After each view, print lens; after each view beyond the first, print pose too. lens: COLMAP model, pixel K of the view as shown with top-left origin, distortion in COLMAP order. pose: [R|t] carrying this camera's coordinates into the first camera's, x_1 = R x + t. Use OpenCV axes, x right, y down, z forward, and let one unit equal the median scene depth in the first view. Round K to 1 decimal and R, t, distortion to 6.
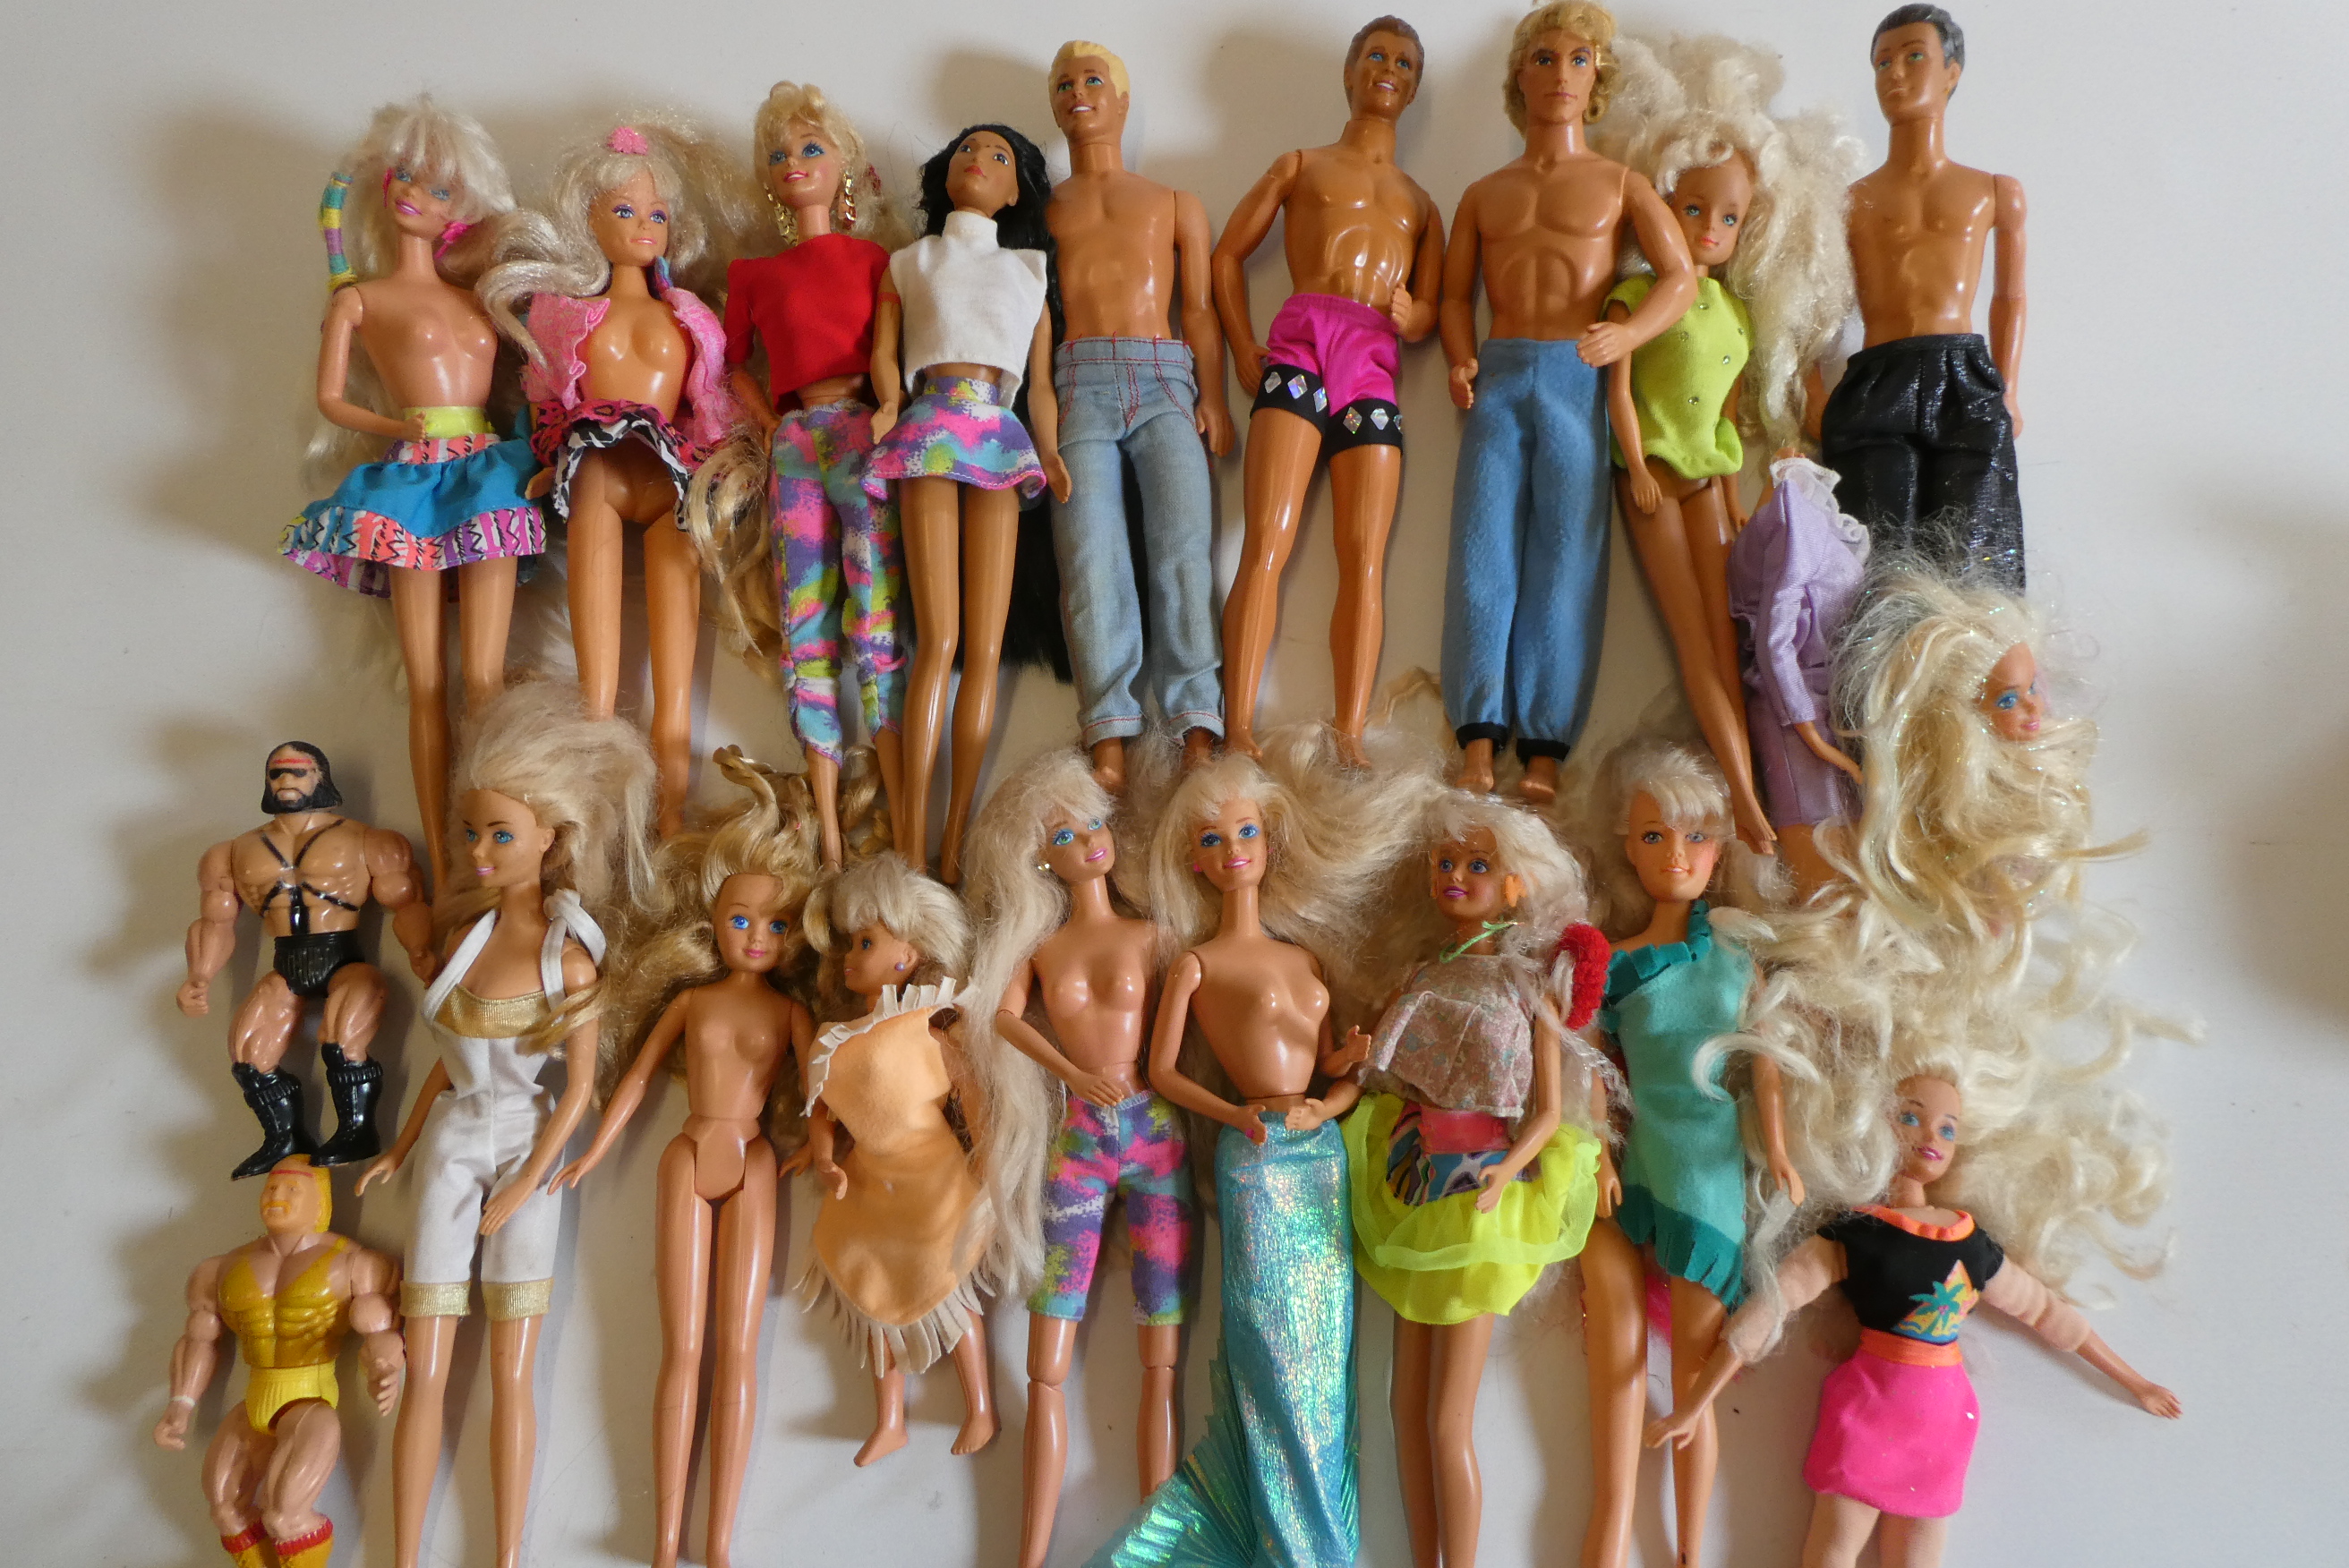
lens RADIAL K [[1717.4, 0, 1179.9], [0, 1717.4, 786.3], [0, 0, 1]] dist [0.022480, -0.022394]
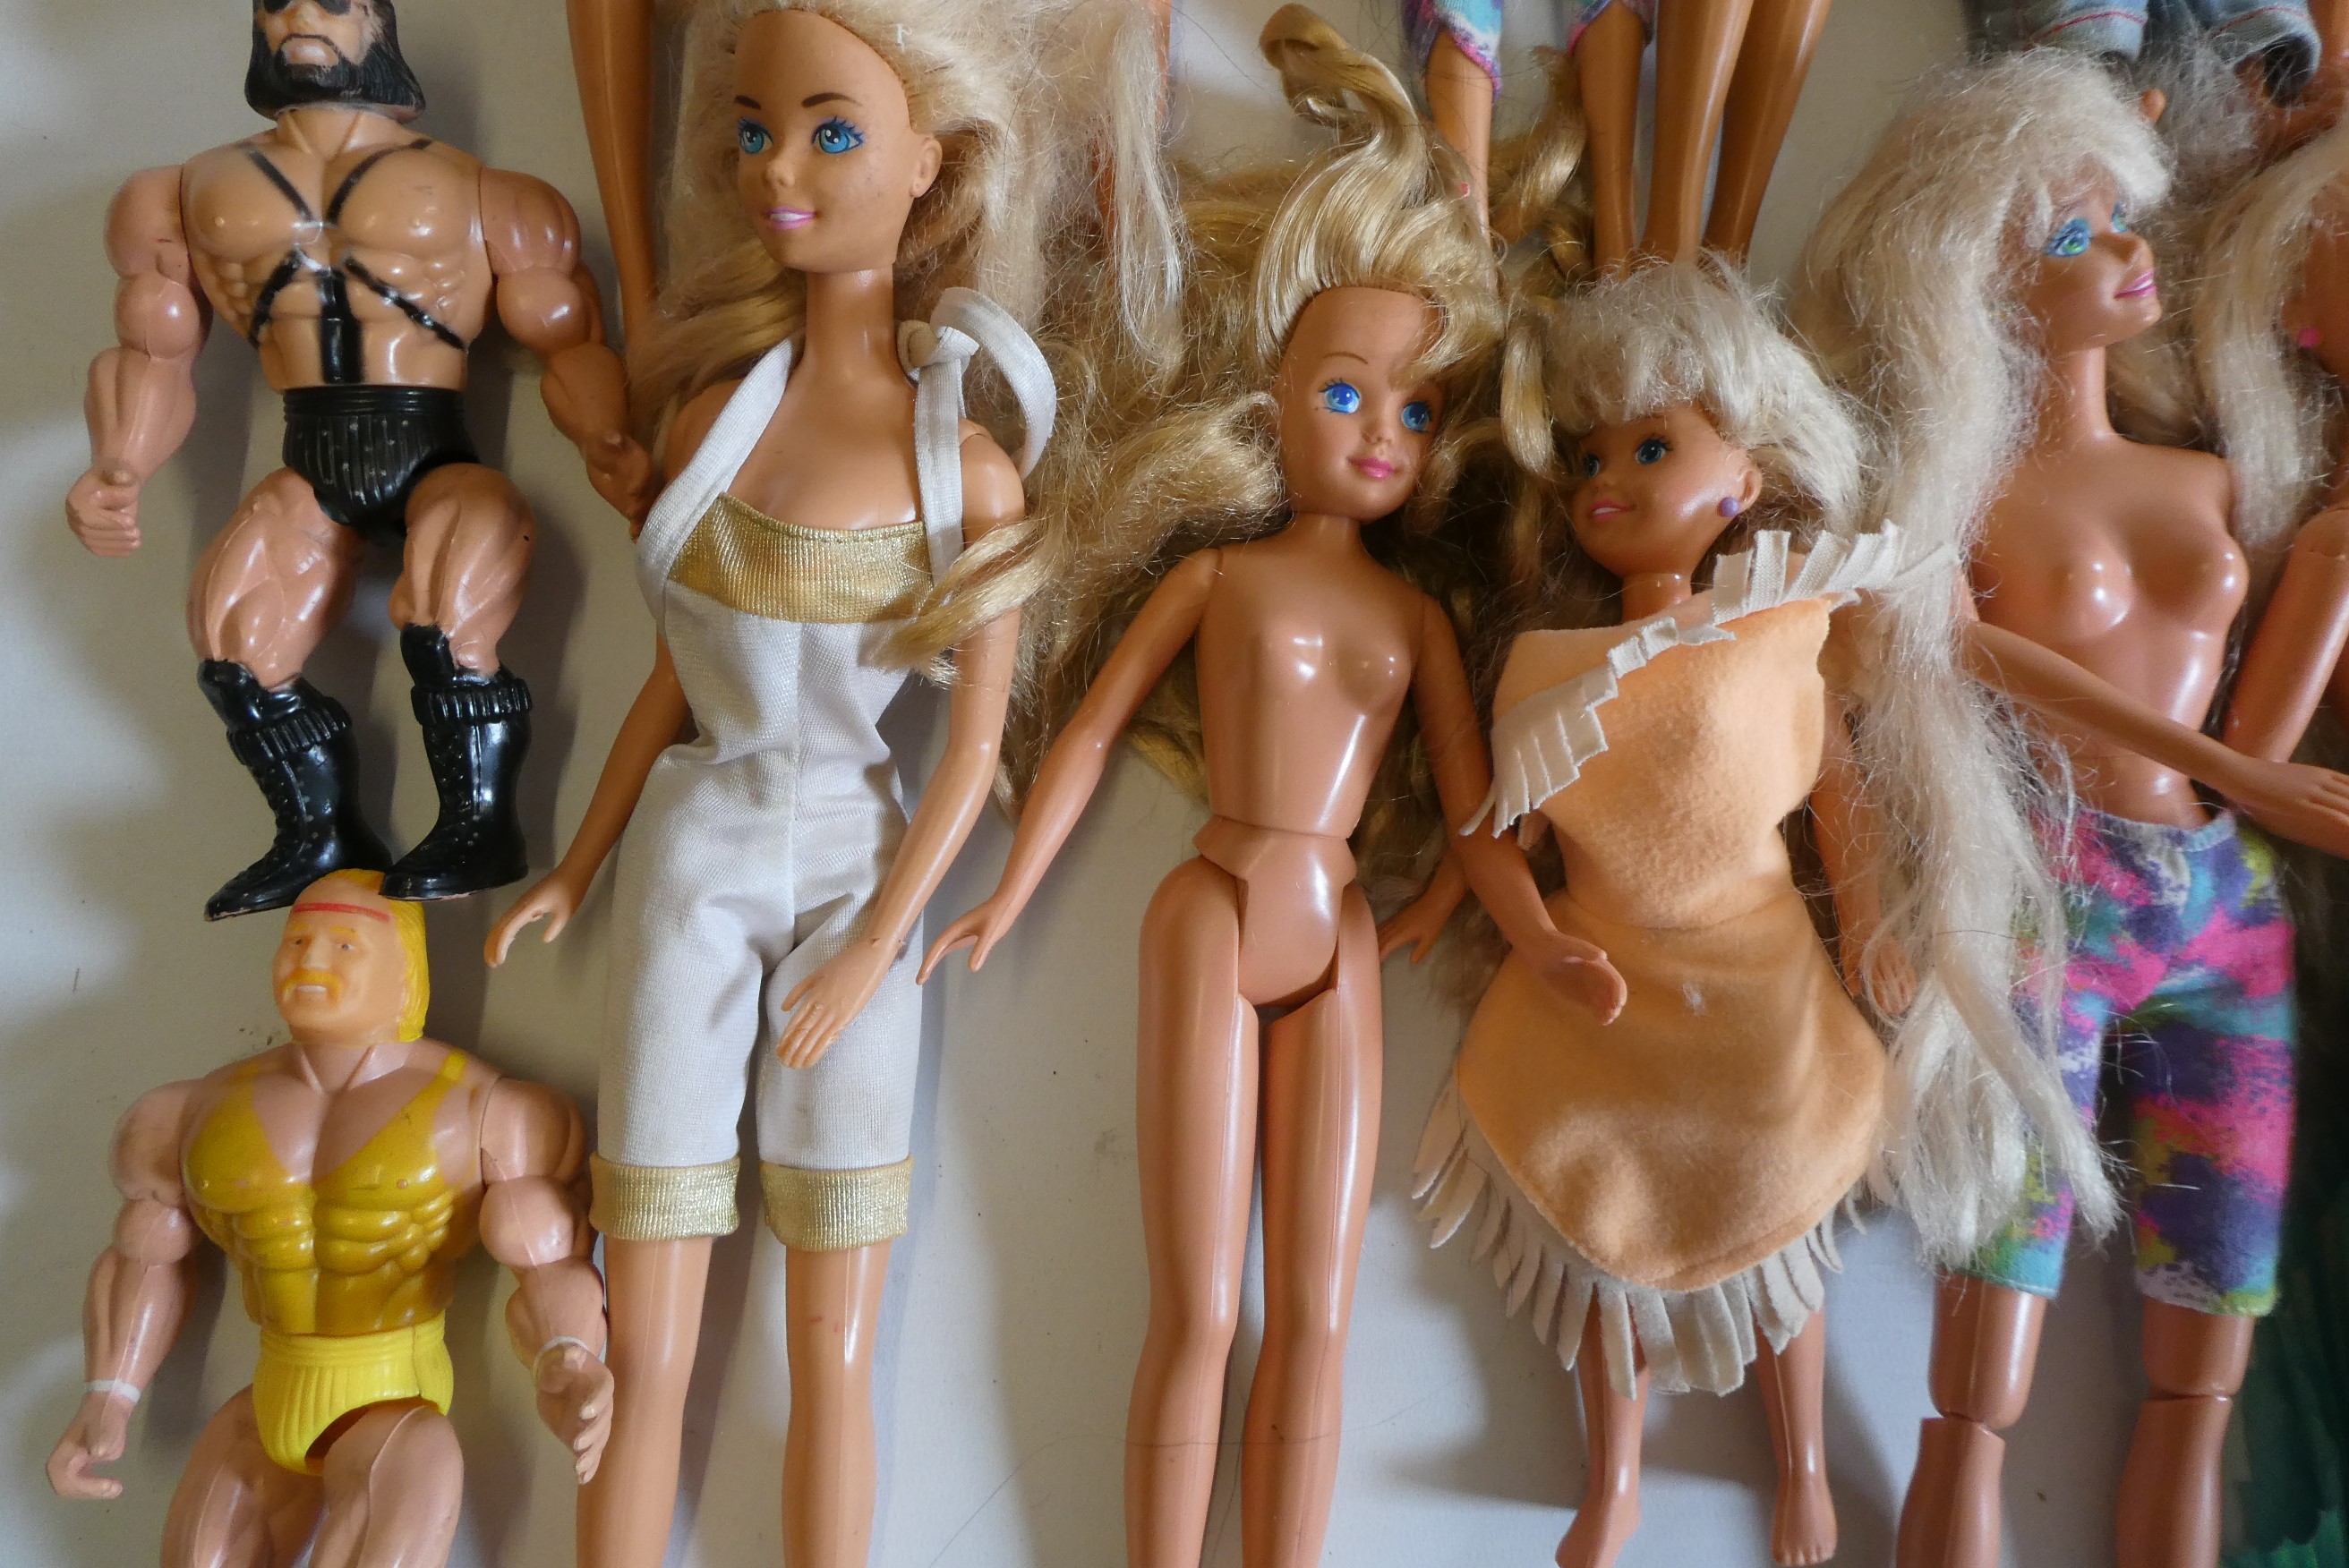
lens RADIAL K [[1717.4, 0, 1176.7], [0, 1717.4, 788.4], [0, 0, 1]] dist [0.022480, -0.022394]
pose [[0.998942, 0.042877, 0.016625, -0.305337], [-0.044735, 0.989800, 0.135258, 0.122038], [-0.010656, -0.135859, 0.990671, 0.555930]]
